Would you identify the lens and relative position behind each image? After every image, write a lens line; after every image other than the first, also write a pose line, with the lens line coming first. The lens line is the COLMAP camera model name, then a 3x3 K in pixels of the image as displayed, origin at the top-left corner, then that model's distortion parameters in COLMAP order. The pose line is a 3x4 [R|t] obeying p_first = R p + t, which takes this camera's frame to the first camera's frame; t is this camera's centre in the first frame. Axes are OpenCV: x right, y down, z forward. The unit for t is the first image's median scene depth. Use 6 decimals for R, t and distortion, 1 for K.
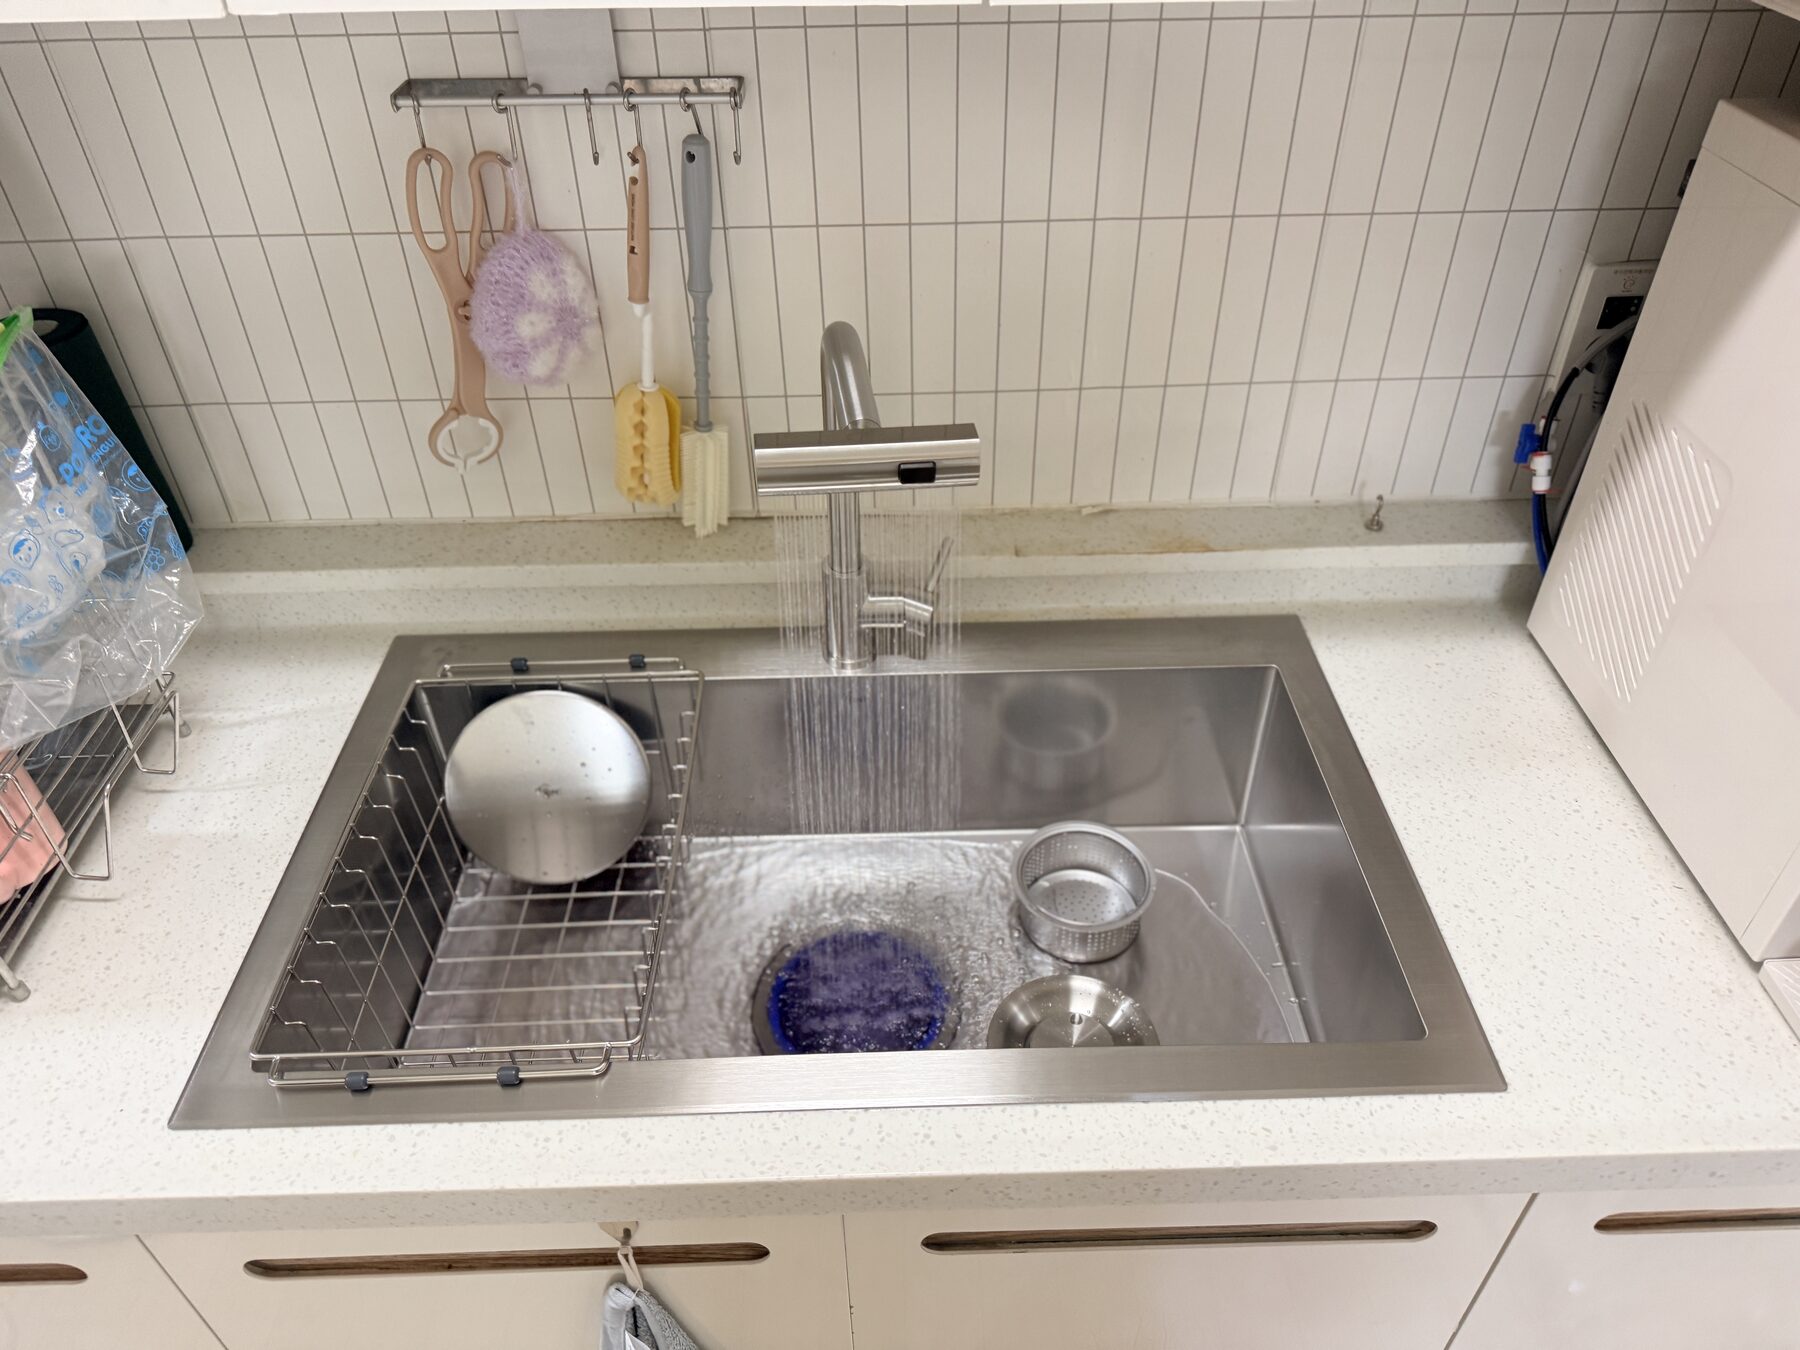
lens RADIAL K [[1268.8, 0, 908.8], [0, 1268.8, 698.5], [0, 0, 1]] dist [0.009428, -0.018907]
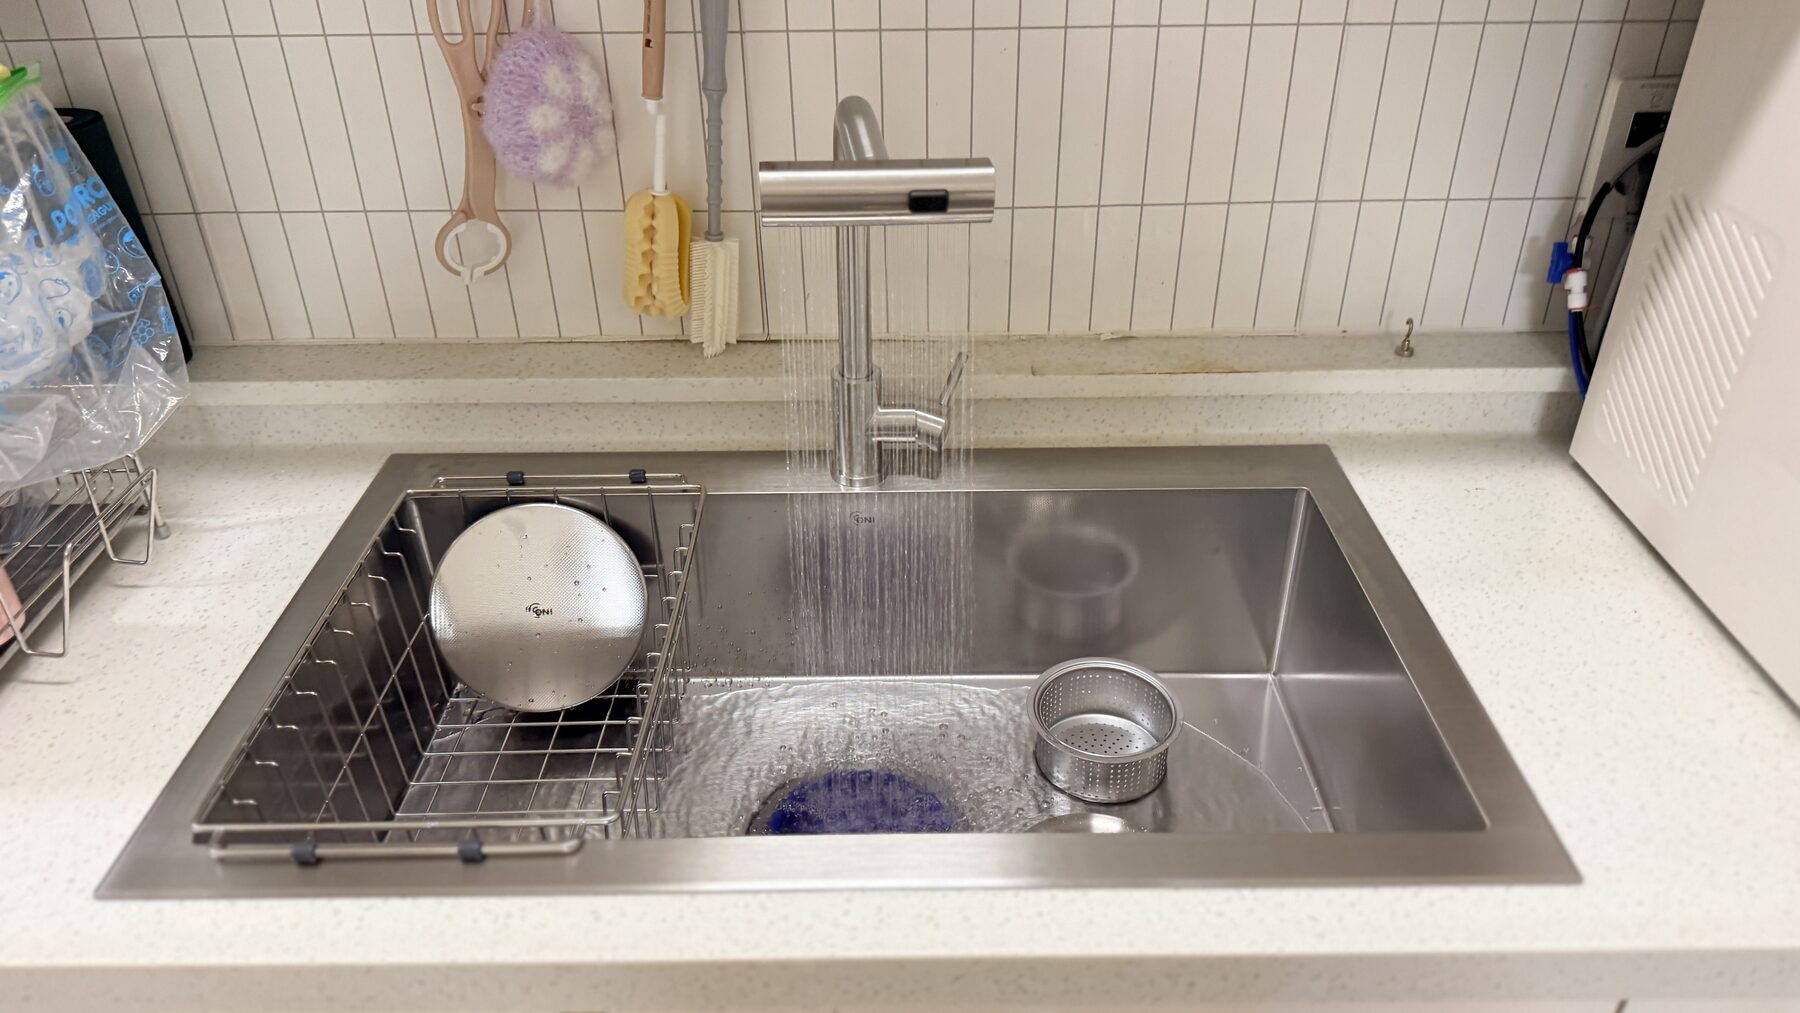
lens RADIAL K [[1276.2, 0, 907.0], [0, 1276.2, 515.4], [0, 0, 1]] dist [0.002901, -0.012433]
pose [[0.999791, 0.011217, -0.017119, 0.006807], [-0.013328, 0.991600, -0.128657, 0.128661], [0.015532, 0.128858, 0.991541, 0.052613]]
